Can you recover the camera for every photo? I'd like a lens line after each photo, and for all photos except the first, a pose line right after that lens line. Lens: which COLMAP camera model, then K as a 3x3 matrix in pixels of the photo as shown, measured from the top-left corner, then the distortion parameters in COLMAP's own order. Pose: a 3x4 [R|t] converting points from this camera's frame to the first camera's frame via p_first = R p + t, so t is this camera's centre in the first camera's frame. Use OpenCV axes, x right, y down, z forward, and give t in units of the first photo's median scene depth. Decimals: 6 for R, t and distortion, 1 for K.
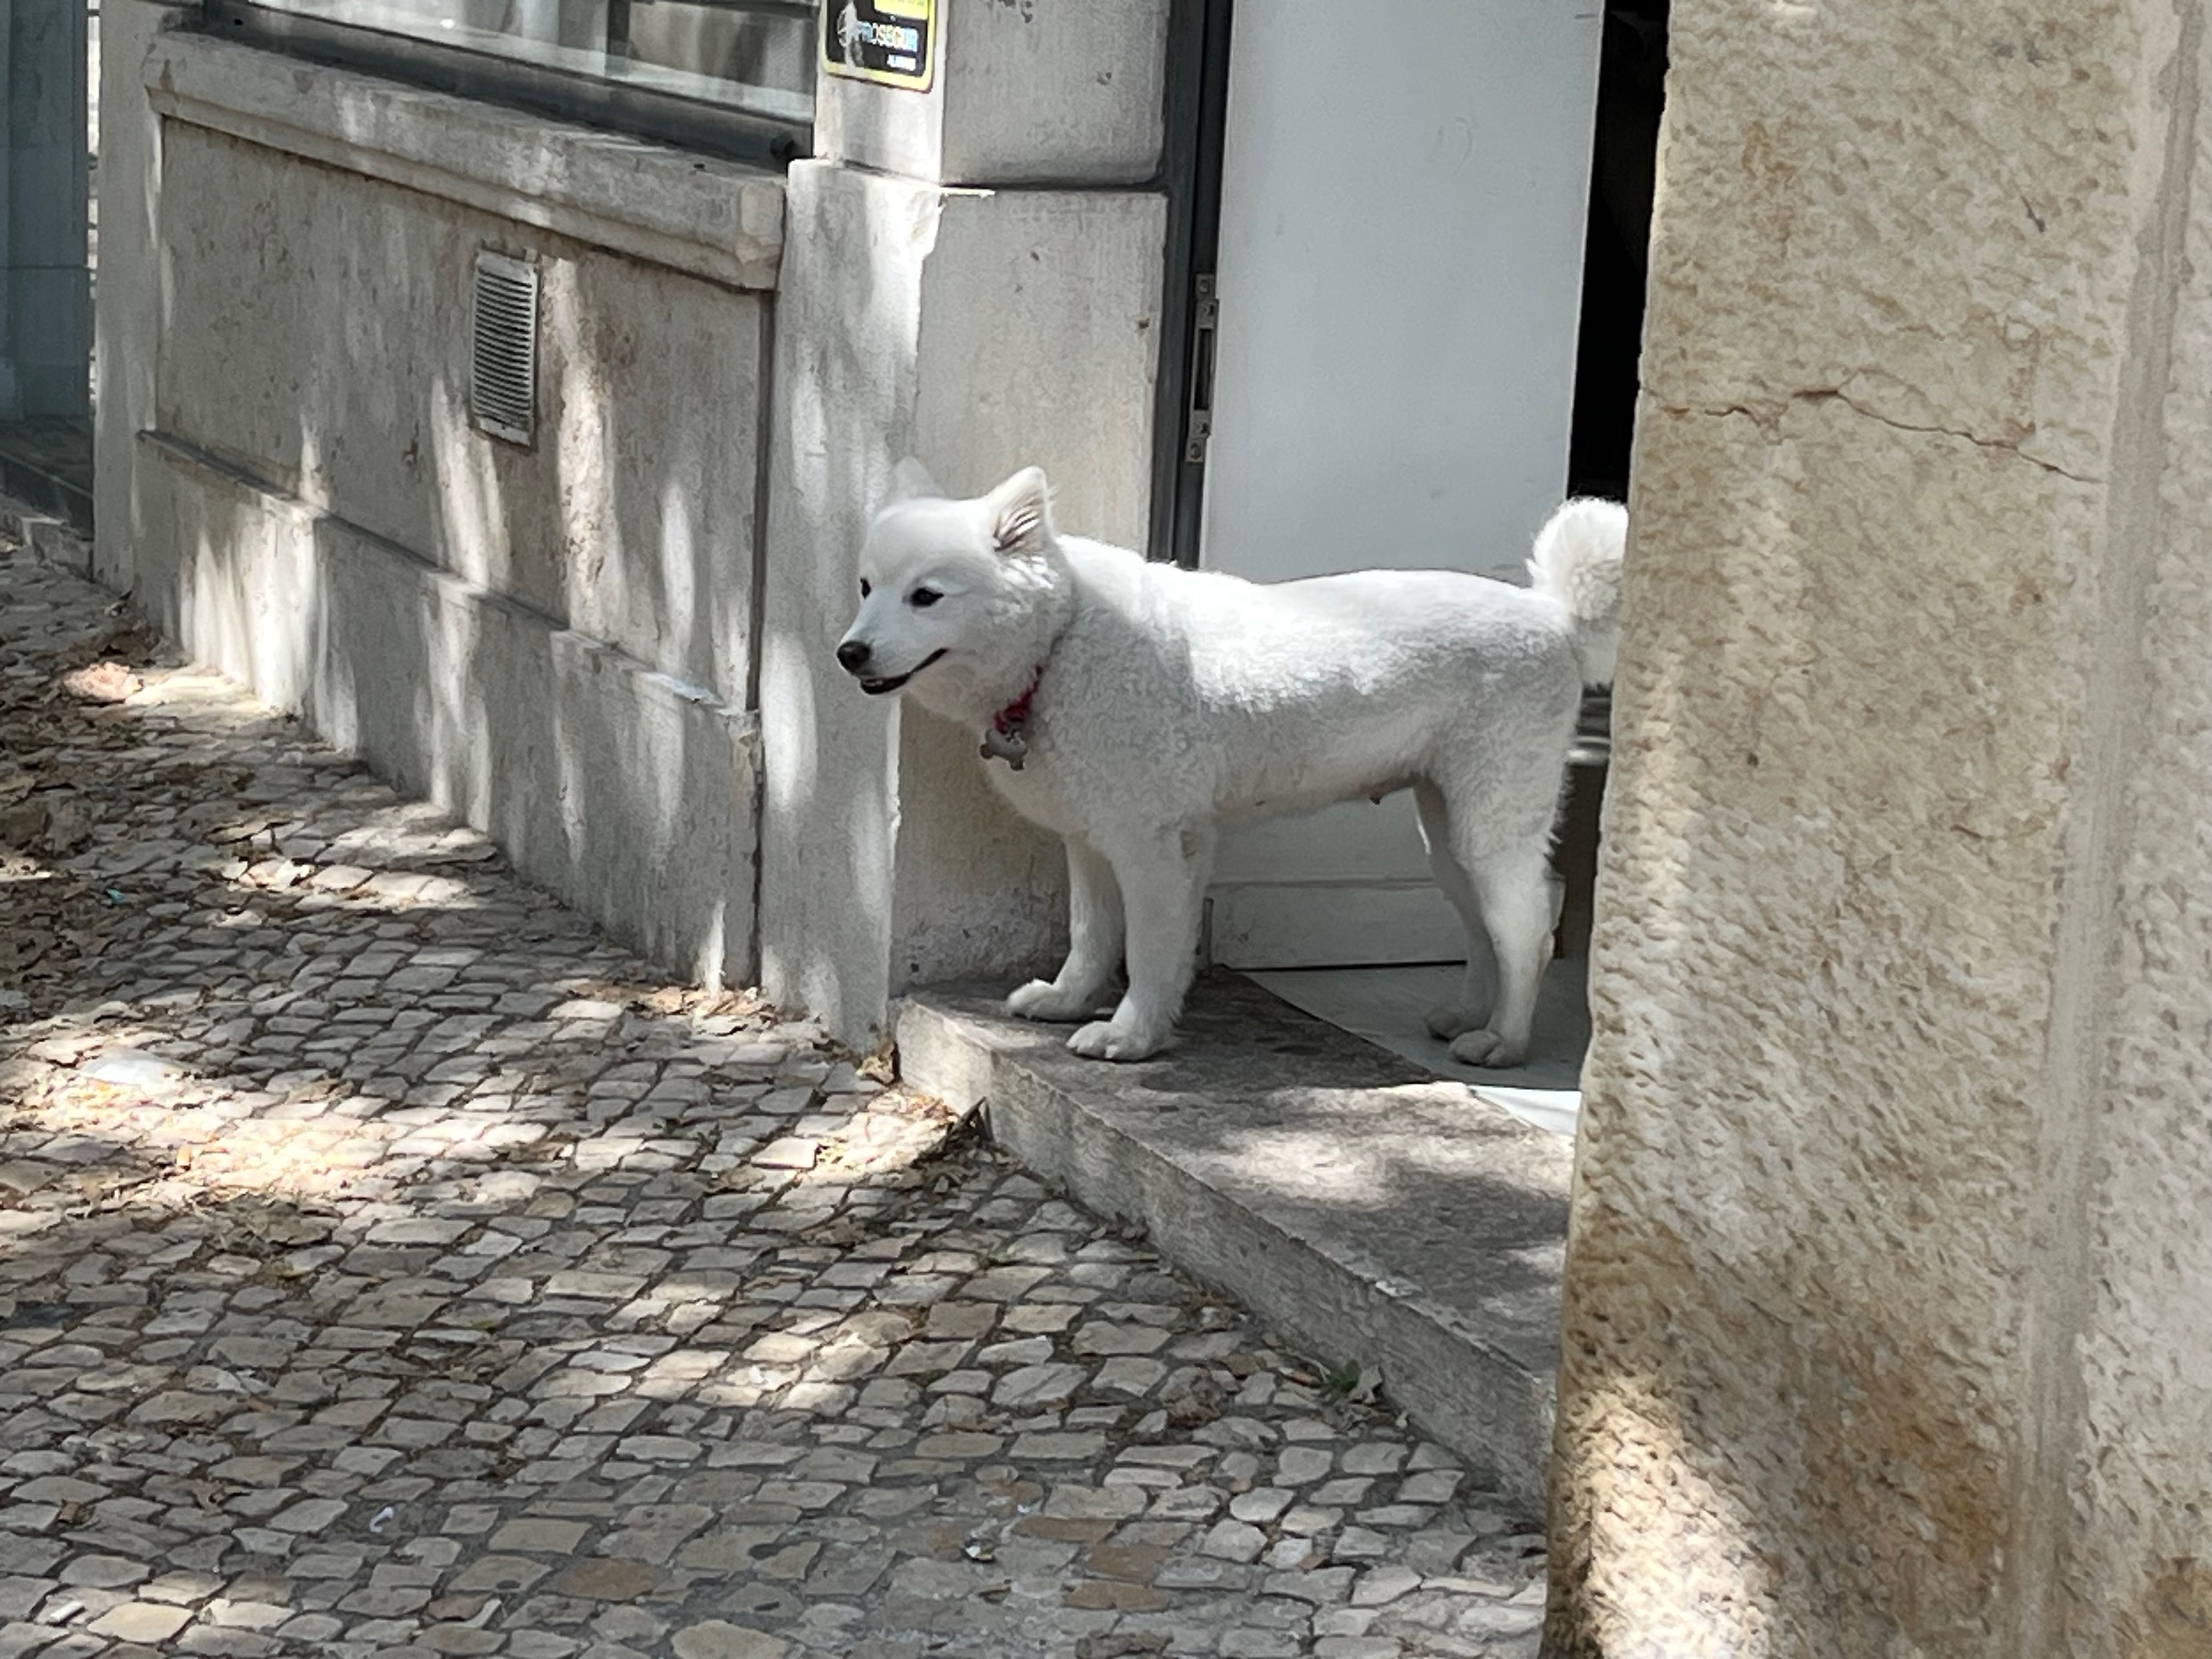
lens RADIAL K [[5299.5, 0, 1105.7], [0, 5299.5, 856.5], [0, 0, 1]] dist [0.185837, -0.620201]
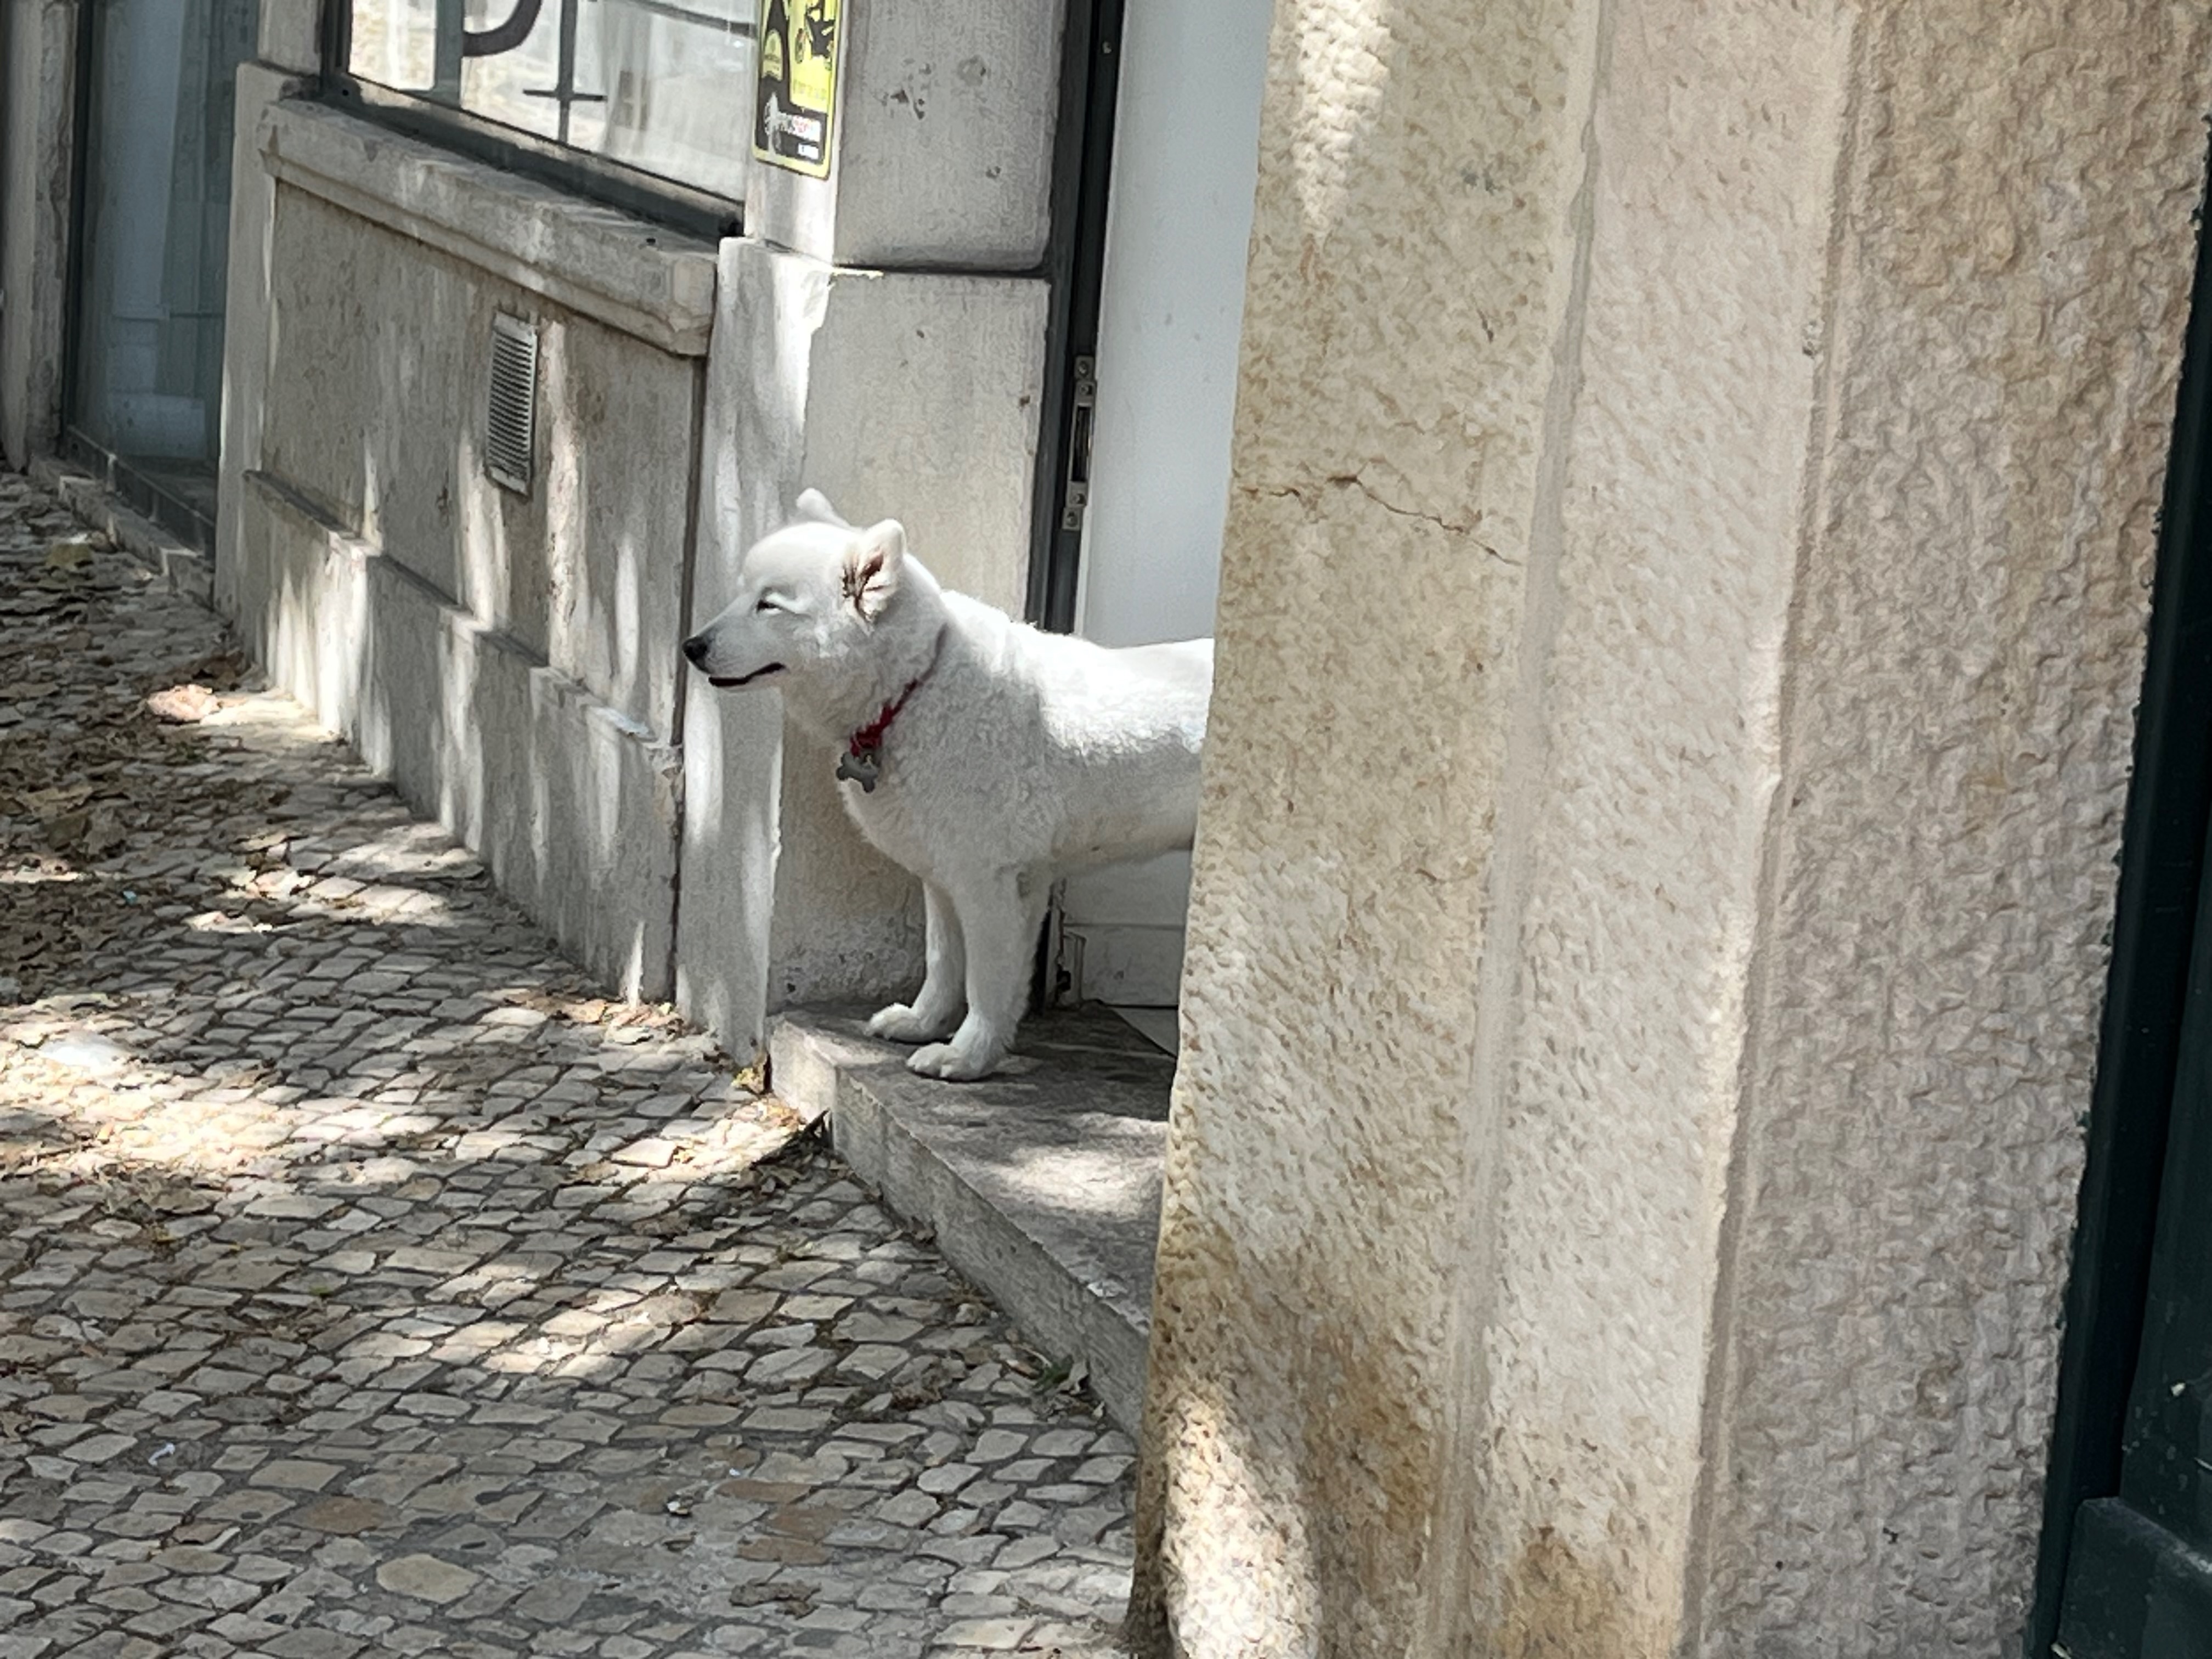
lens RADIAL K [[5250.8, 0, 1106.0], [0, 5250.8, 829.5], [0, 0, 1]] dist [0.159941, -0.374661]
pose [[0.996709, 0.041649, -0.069543, 0.111184], [-0.042971, 0.998921, -0.017622, 0.005367], [0.068734, 0.020552, 0.997423, -0.067830]]
